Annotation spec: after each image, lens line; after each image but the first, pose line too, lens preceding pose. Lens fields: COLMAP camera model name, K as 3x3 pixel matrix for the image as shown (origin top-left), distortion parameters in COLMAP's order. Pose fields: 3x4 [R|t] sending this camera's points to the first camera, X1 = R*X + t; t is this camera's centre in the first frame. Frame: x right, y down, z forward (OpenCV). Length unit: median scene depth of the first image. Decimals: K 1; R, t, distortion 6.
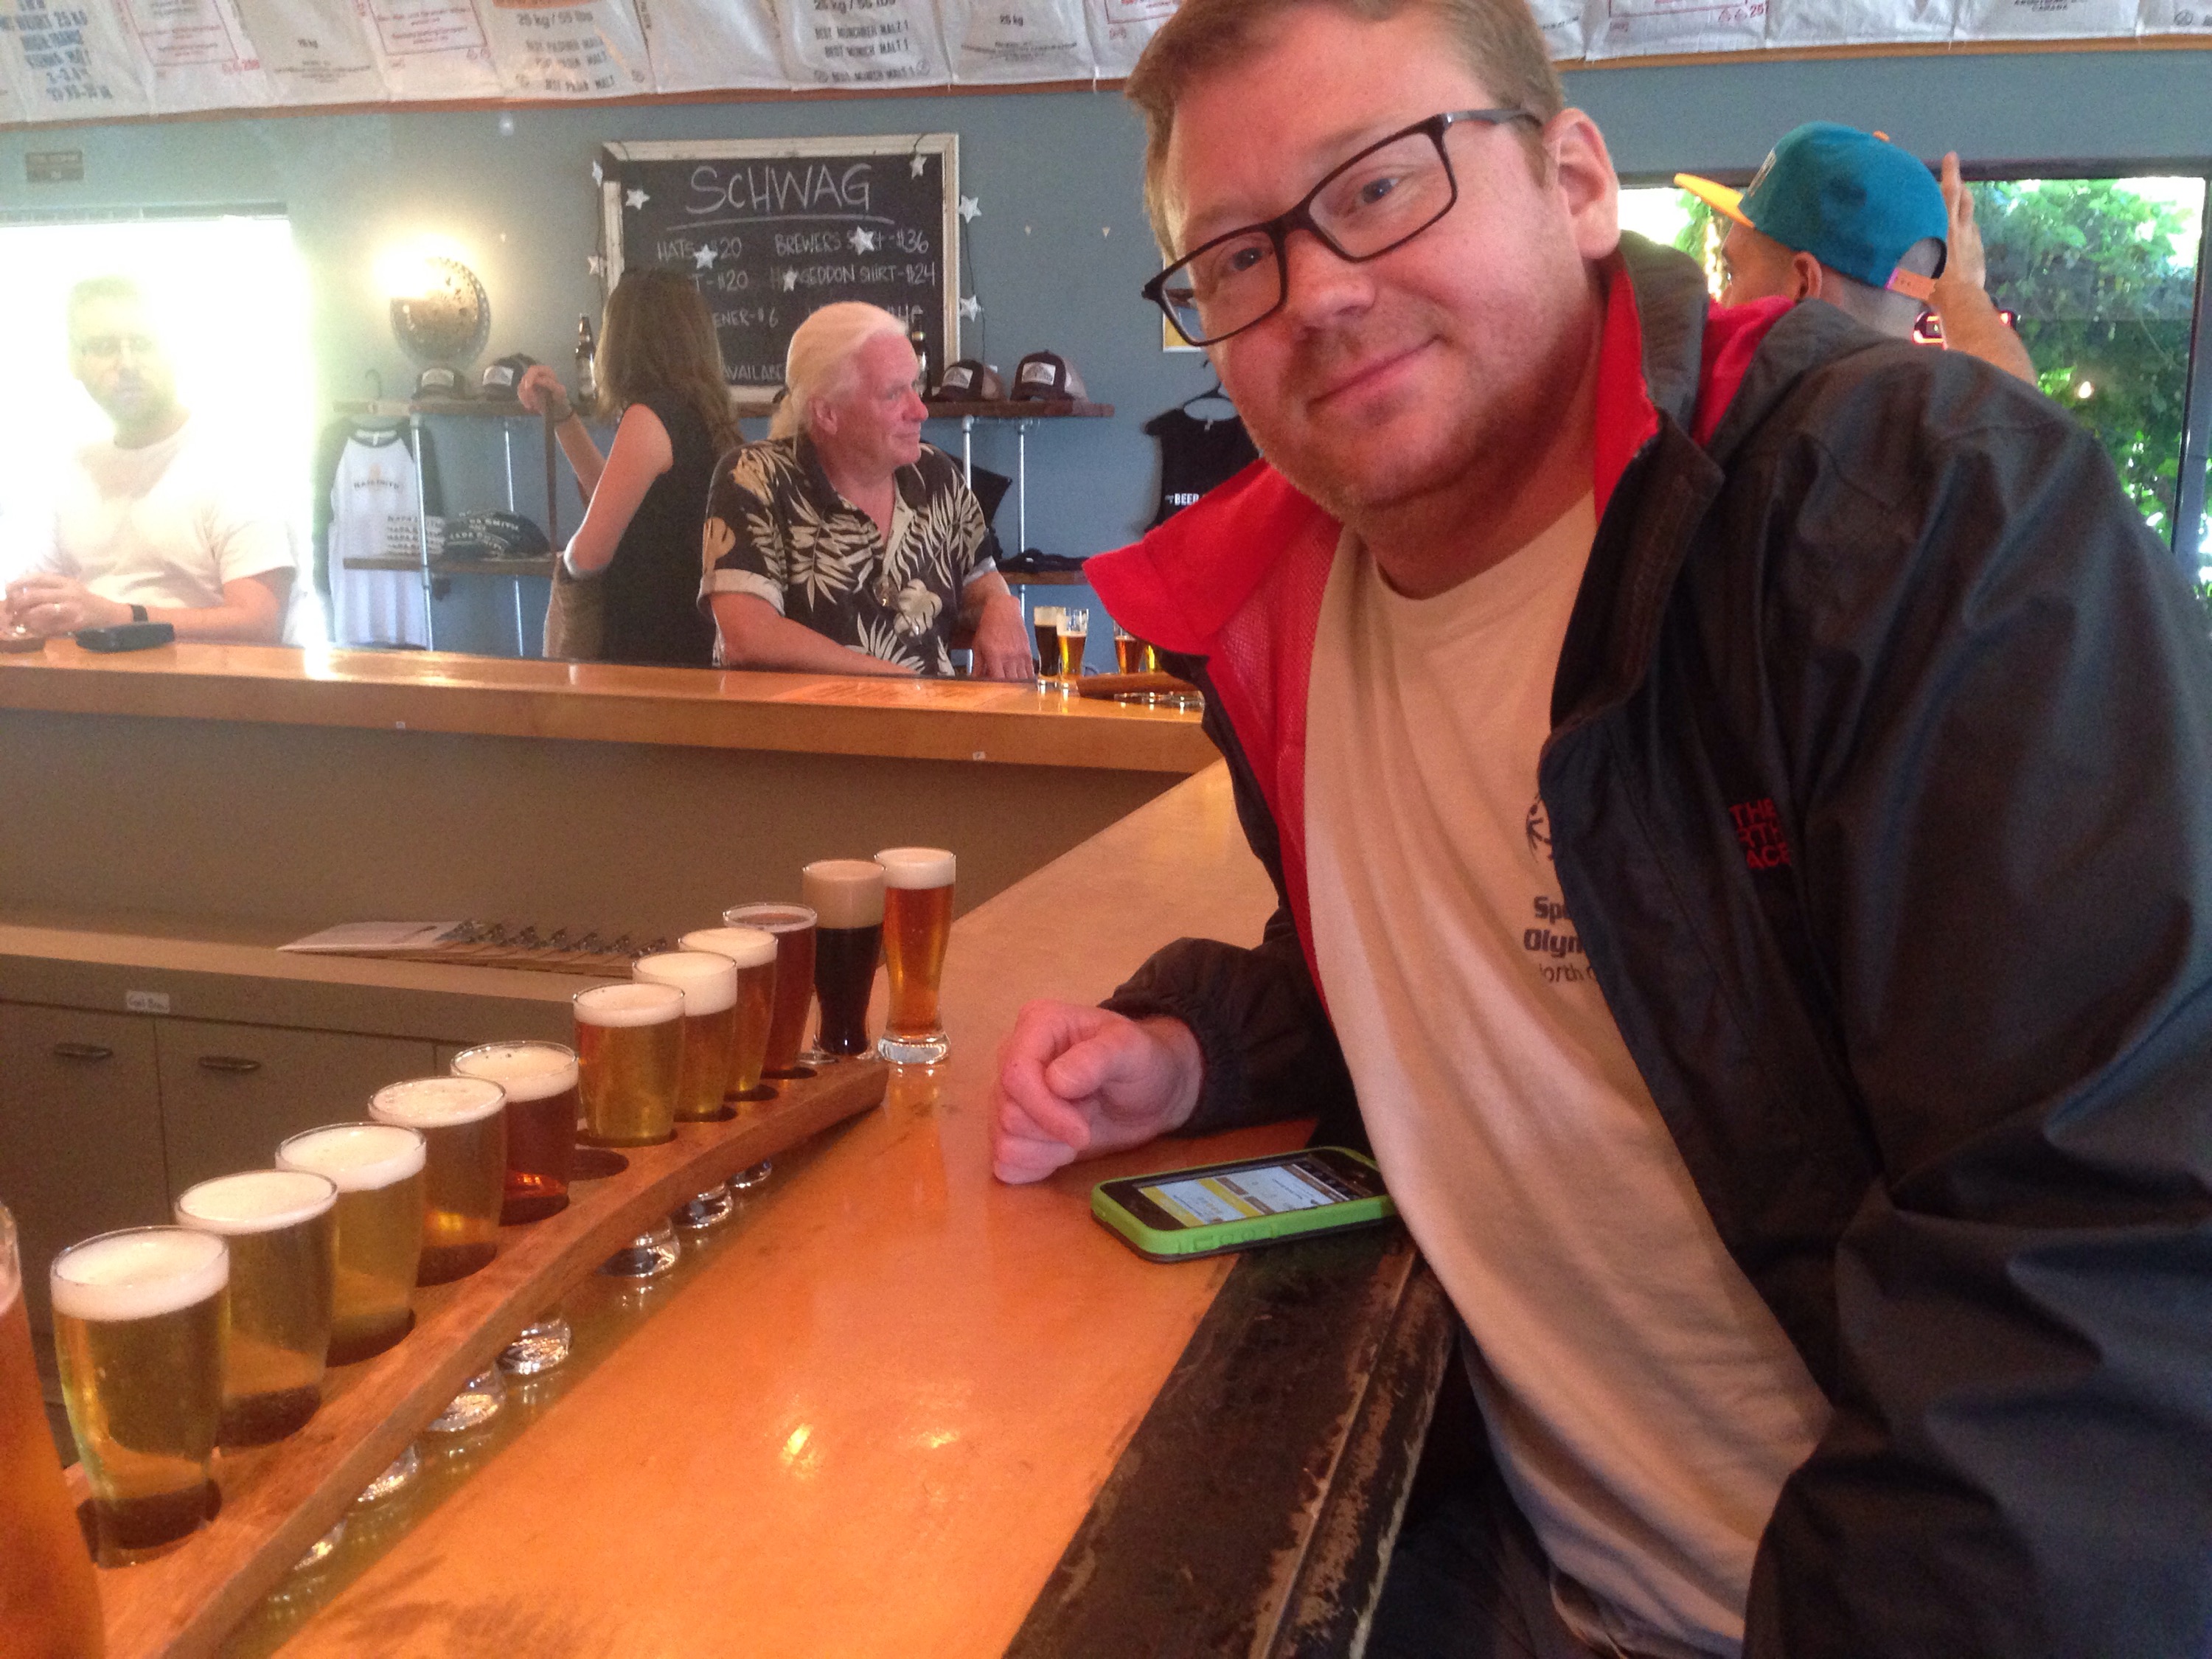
lens RADIAL K [[2123.3, 0, 1106.0], [0, 2123.3, 829.5], [0, 0, 1]] dist [0.007807, 0.006800]
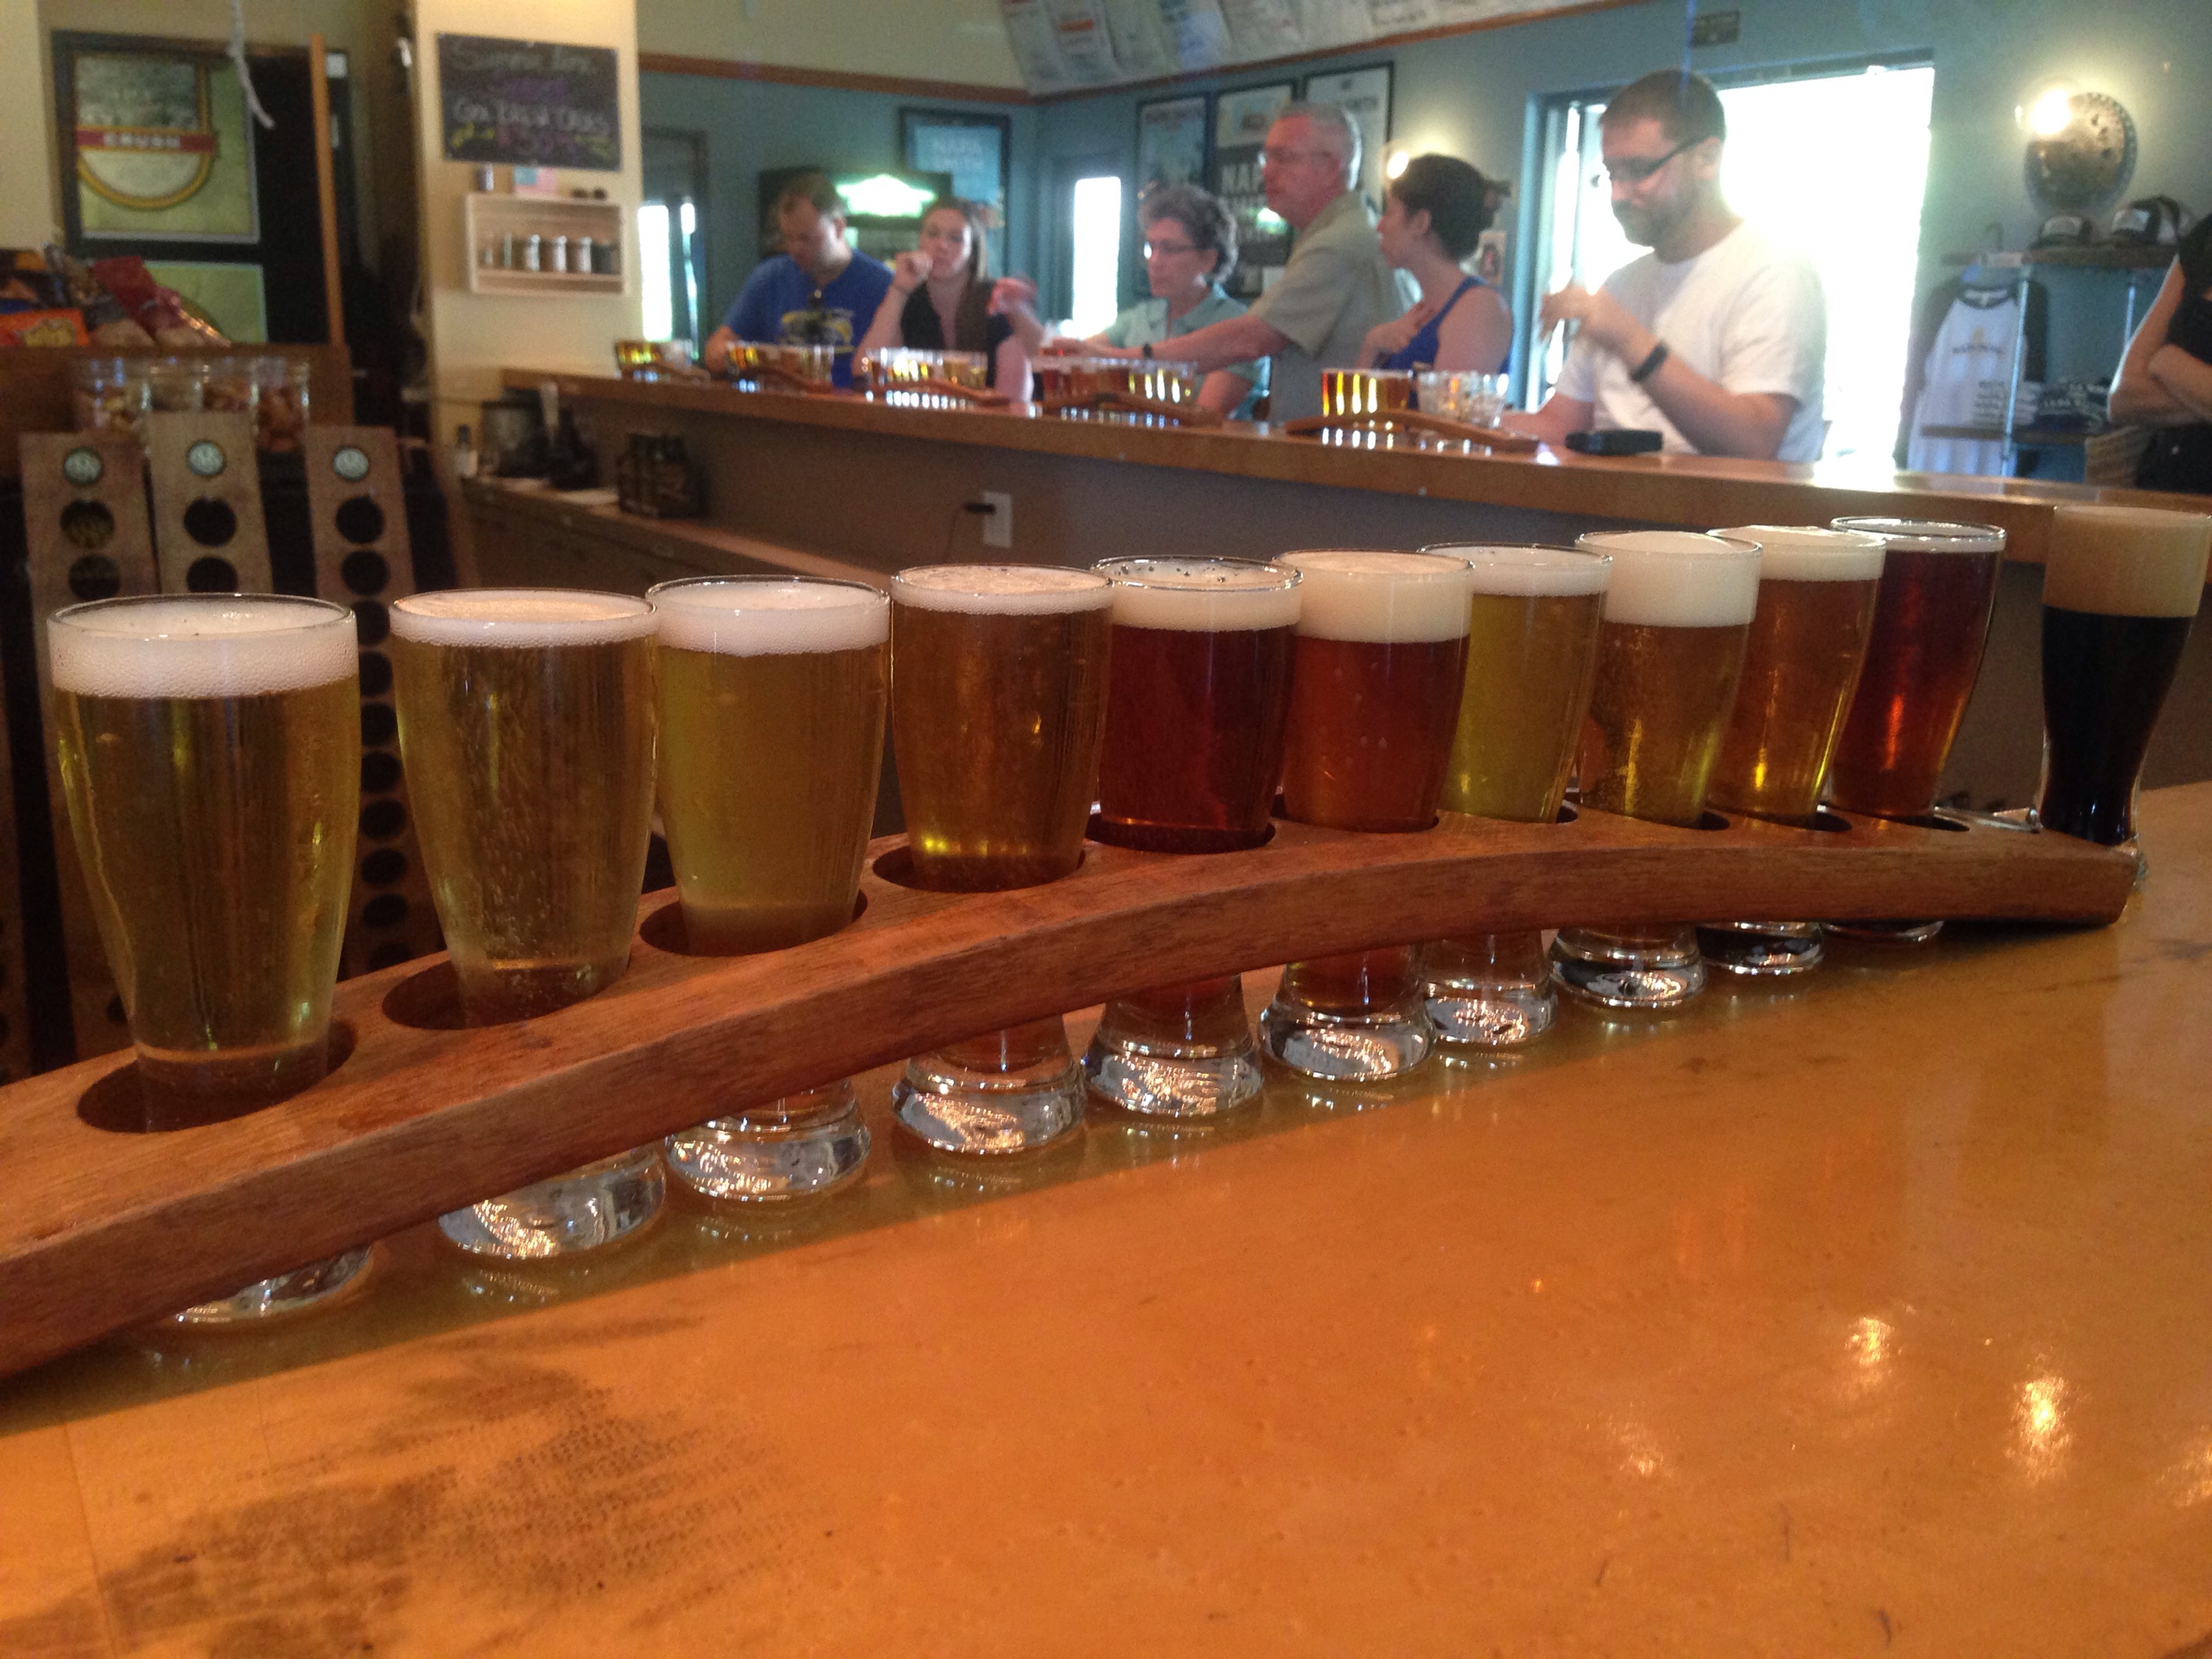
lens RADIAL K [[2082.8, 0, 1106.0], [0, 2082.8, 829.5], [0, 0, 1]] dist [0.006001, -0.093804]
pose [[0.721911, 0.161539, -0.672867, 0.016967], [-0.148712, 0.985868, 0.077131, 0.026834], [0.675817, 0.044381, 0.735732, 0.112690]]
